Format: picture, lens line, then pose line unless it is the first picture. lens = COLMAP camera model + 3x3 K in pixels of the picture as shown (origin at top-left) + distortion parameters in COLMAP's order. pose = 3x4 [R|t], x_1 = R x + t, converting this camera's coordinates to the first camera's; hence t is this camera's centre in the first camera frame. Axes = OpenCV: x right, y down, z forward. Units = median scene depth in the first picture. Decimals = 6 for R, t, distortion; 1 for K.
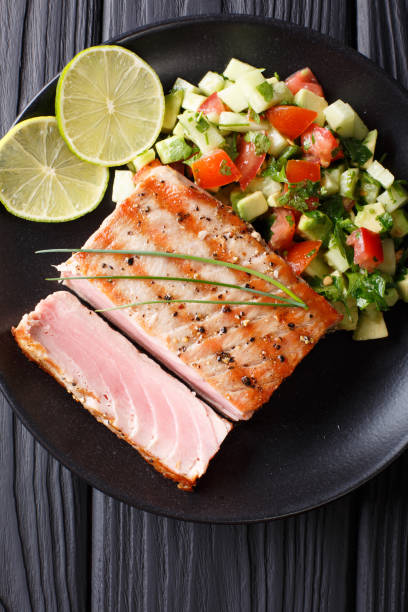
lens RADIAL K [[964.0, 0, 204.0], [0, 964.0, 306.0], [0, 0, 1]] dist [-0.228271, 0.097009]
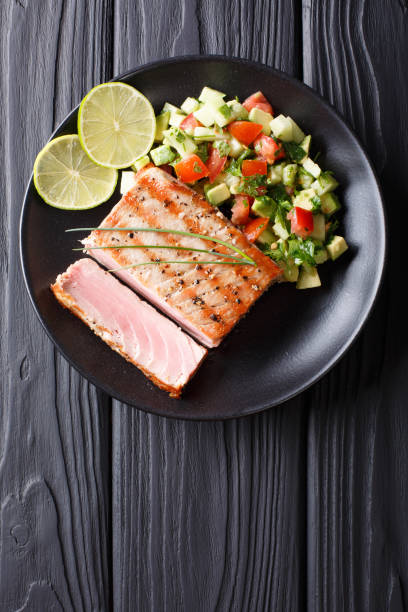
lens RADIAL K [[989.1, 0, 204.0], [0, 989.1, 306.0], [0, 0, 1]] dist [-0.200323, 0.035796]
pose [[0.996546, -0.021407, -0.080239, 0.141981], [0.022286, 0.999701, 0.010077, 0.044375], [0.080000, -0.011831, 0.996725, -0.438689]]
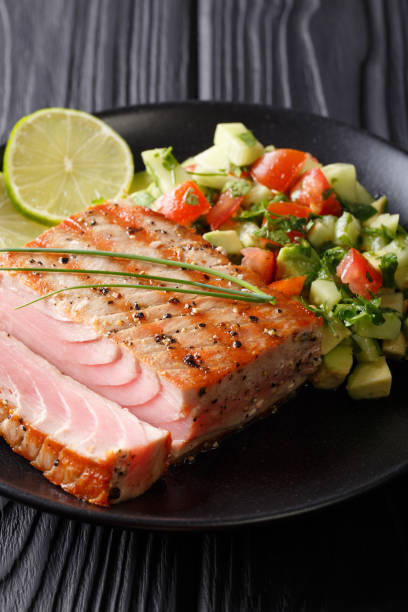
lens RADIAL K [[1995.4, 0, 204.0], [0, 1995.4, 306.0], [0, 0, 1]] dist [0.091829, 0.333194]
pose [[0.992990, 0.006747, -0.118002, 0.237417], [-0.087591, 0.712343, -0.696345, 1.129980], [0.079360, 0.701800, 0.707940, -0.170172]]
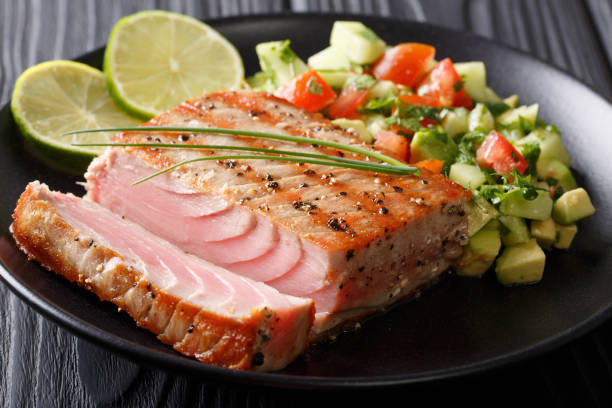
lens RADIAL K [[1995.4, 0, 306.0], [0, 1995.4, 204.0], [0, 0, 1]] dist [0.091829, 0.333194]
pose [[0.999038, -0.003219, -0.043737, 0.084895], [-0.033085, 0.599297, -0.799843, 1.203351], [0.028786, 0.800521, 0.598613, 0.100374]]
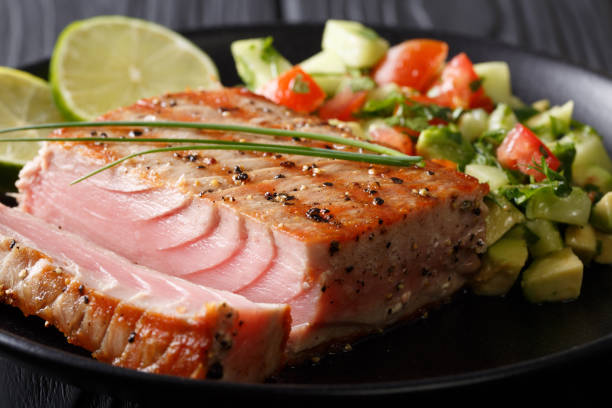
lens RADIAL K [[2129.9, 0, 306.0], [0, 2129.9, 204.0], [0, 0, 1]] dist [0.048969, 1.319731]
pose [[0.997419, -0.020944, -0.068684, 0.120972], [-0.049076, 0.499431, -0.864963, 1.121029], [0.052419, 0.866100, 0.497114, 0.354553]]
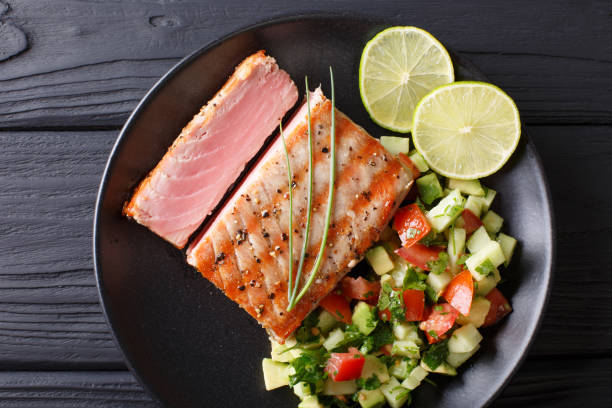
lens RADIAL K [[964.0, 0, 306.0], [0, 964.0, 204.0], [0, 0, 1]] dist [-0.228271, 0.097009]
pose [[0.033323, 0.994224, -0.102020, 0.096650], [-0.999314, 0.034794, 0.012672, -0.035114], [0.016148, 0.101528, 0.994702, -0.107506]]
